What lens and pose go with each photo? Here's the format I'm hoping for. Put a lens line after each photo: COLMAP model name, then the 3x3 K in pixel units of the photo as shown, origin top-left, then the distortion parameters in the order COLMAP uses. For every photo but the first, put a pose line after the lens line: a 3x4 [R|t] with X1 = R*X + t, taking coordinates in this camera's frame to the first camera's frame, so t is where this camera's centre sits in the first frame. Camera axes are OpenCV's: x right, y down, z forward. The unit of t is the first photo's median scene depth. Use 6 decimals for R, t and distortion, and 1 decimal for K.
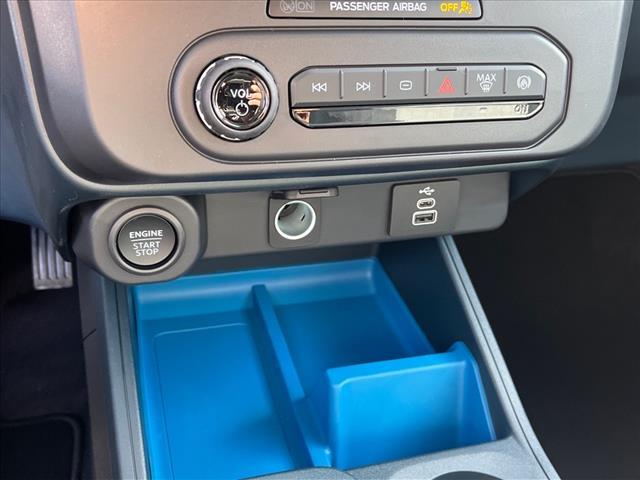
lens RADIAL K [[659.6, 0, 320.0], [0, 659.6, 240.0], [0, 0, 1]] dist [-0.009042, -0.009373]
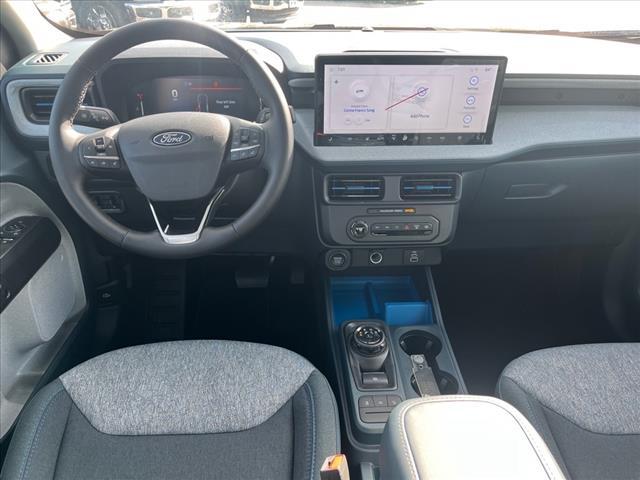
lens RADIAL K [[479.0, 0, 320.0], [0, 479.0, 240.0], [0, 0, 1]] dist [0.008887, 0.002707]
pose [[0.967867, 0.041015, -0.248095, 0.307924], [-0.067944, 0.992567, -0.100971, 0.156705], [0.242110, 0.114583, 0.963459, -1.616443]]
